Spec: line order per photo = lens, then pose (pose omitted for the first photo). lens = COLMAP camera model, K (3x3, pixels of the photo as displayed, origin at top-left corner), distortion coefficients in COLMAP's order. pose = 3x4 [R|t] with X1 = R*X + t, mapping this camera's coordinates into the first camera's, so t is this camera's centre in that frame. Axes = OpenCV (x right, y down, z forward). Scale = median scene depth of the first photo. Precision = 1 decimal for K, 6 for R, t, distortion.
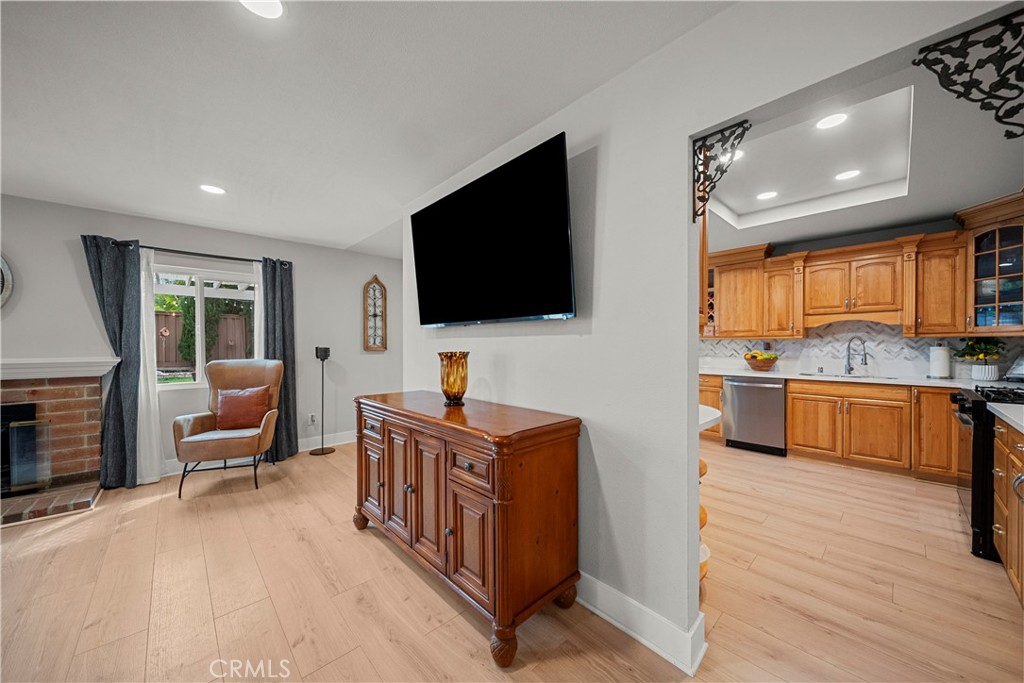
lens RADIAL K [[362.7, 0, 516.8], [0, 362.7, 347.5], [0, 0, 1]] dist [0.006307, -0.003831]
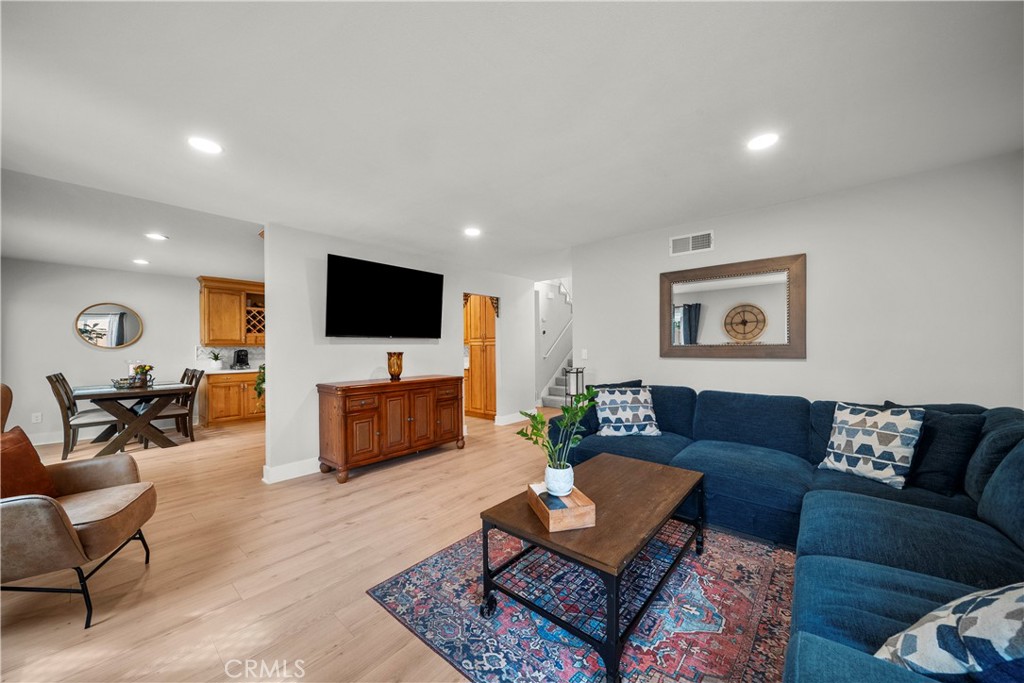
lens RADIAL K [[362.7, 0, 516.8], [0, 362.7, 347.5], [0, 0, 1]] dist [0.006307, -0.003831]
pose [[-0.107886, 0.003193, 0.994158, -1.363486], [0.016427, 0.999864, -0.001429, -0.000144], [-0.994028, 0.016177, -0.107924, 0.357630]]
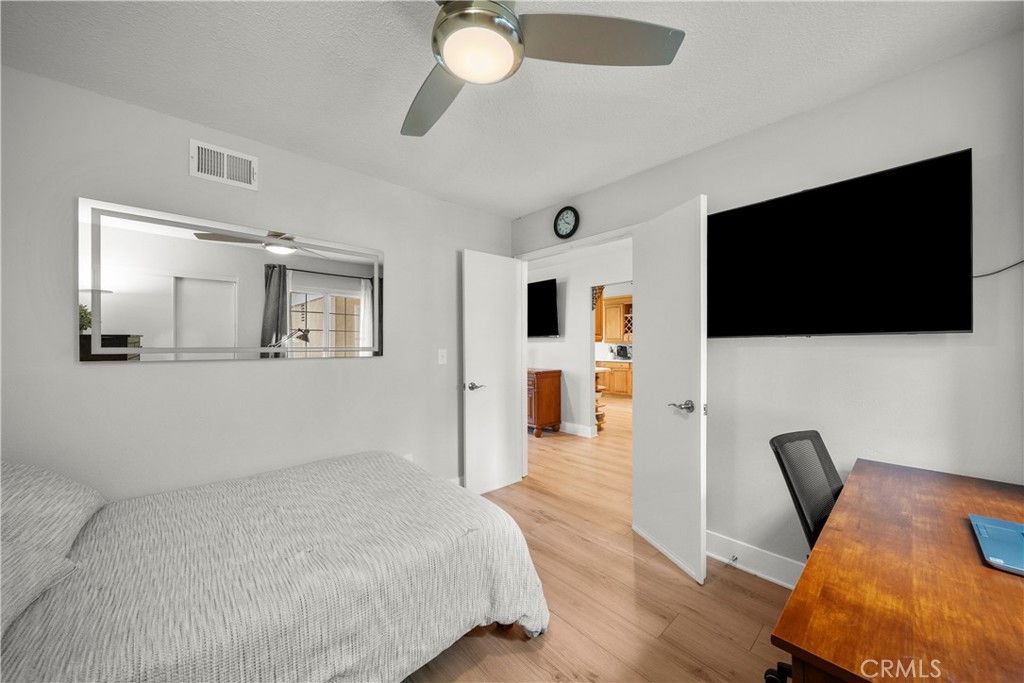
lens RADIAL K [[362.7, 0, 516.8], [0, 362.7, 347.5], [0, 0, 1]] dist [0.006307, -0.003831]
pose [[0.999913, -0.000684, -0.013207, -0.079940], [0.000616, 0.999986, -0.005162, 0.011481], [0.013211, 0.005153, 0.999899, -1.048306]]
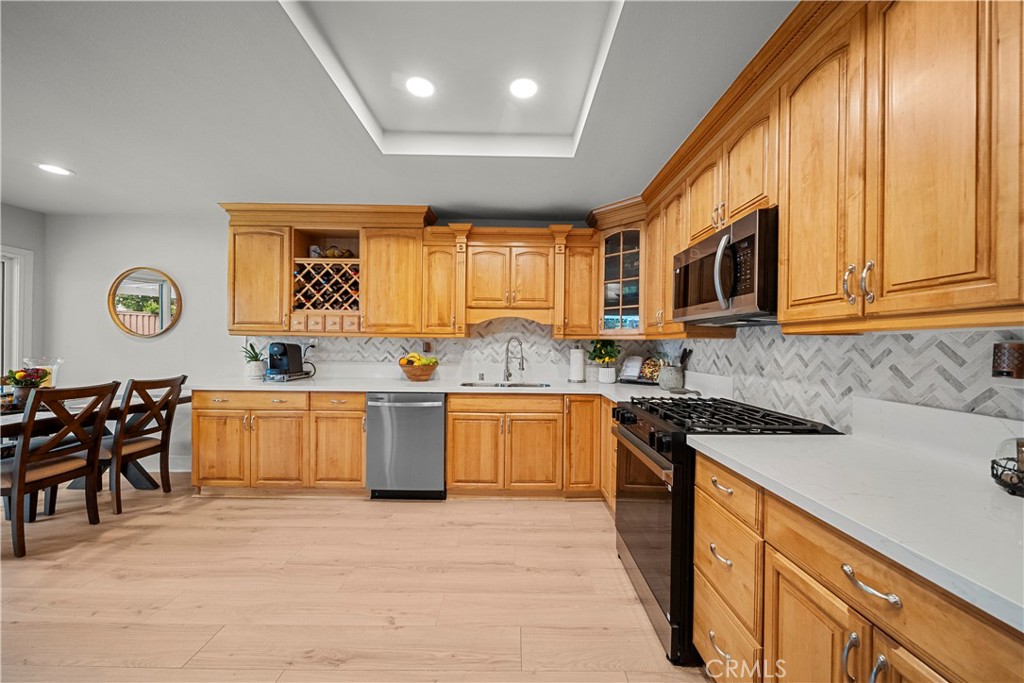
lens RADIAL K [[362.7, 0, 516.8], [0, 362.7, 347.5], [0, 0, 1]] dist [0.006307, -0.003831]
pose [[0.682930, 0.005855, 0.730460, 0.355530], [-0.007426, 0.999972, -0.001073, -0.004805], [-0.730446, -0.004692, 0.682954, 0.467087]]
